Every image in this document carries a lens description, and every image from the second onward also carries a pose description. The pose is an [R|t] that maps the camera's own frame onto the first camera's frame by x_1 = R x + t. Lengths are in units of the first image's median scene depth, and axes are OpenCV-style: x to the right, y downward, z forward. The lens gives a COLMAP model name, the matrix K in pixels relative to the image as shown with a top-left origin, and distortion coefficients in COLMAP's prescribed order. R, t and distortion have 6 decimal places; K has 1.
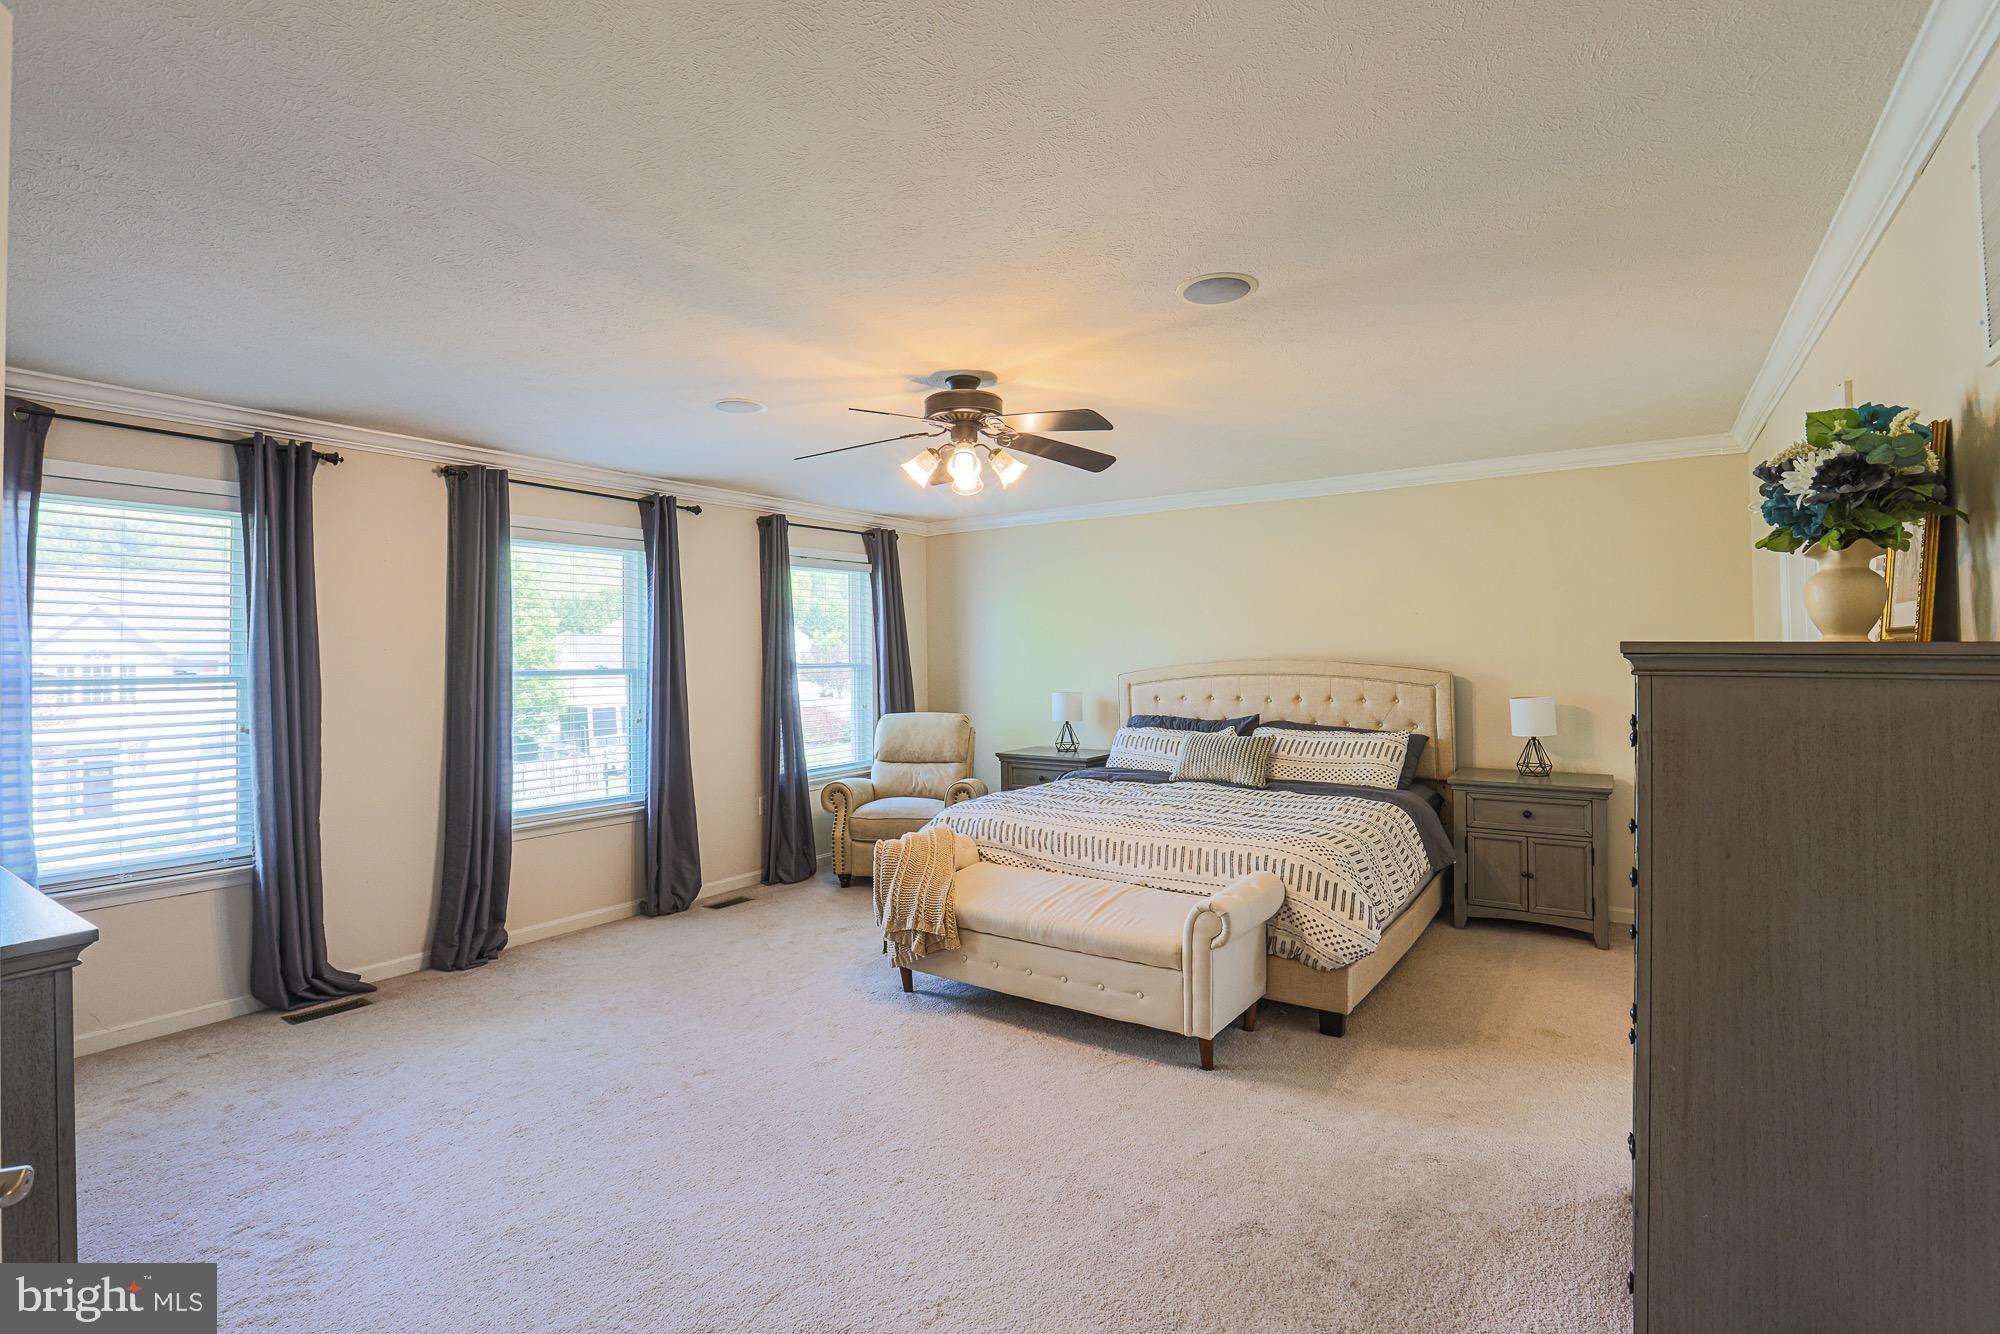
lens RADIAL K [[933.5, 0, 1002.2], [0, 933.5, 660.3], [0, 0, 1]] dist [-0.016007, 0.001091]
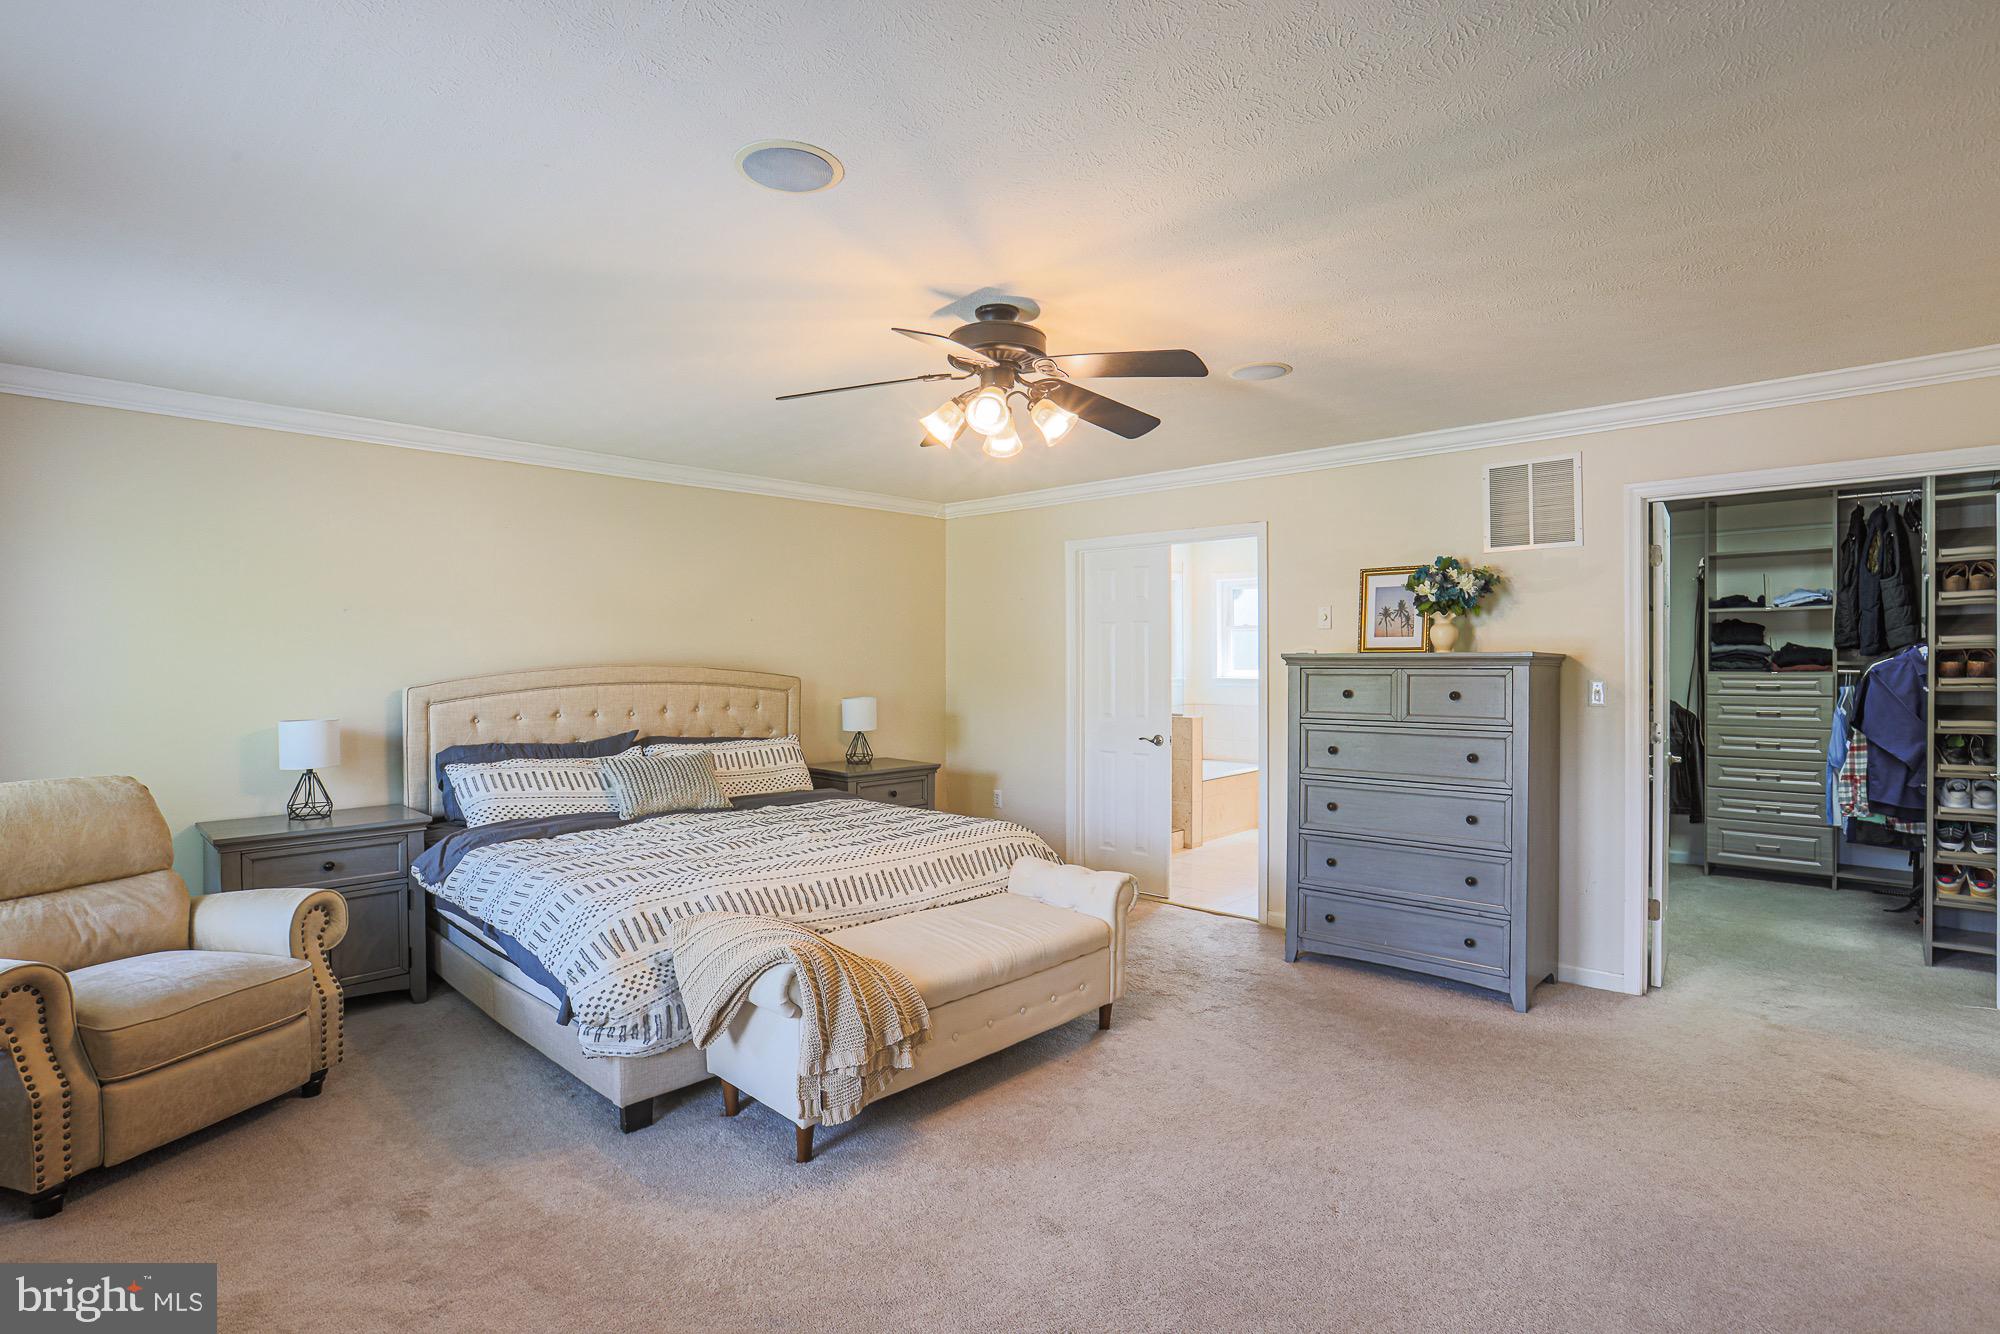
lens RADIAL K [[994.3, 0, 1000.6], [0, 994.3, 665.8], [0, 0, 1]] dist [-0.022014, -0.000331]
pose [[0.145189, 0.007157, 0.989378, -0.593793], [0.004499, 0.999959, -0.007894, 0.009363], [-0.989394, 0.005597, 0.145151, 0.585770]]
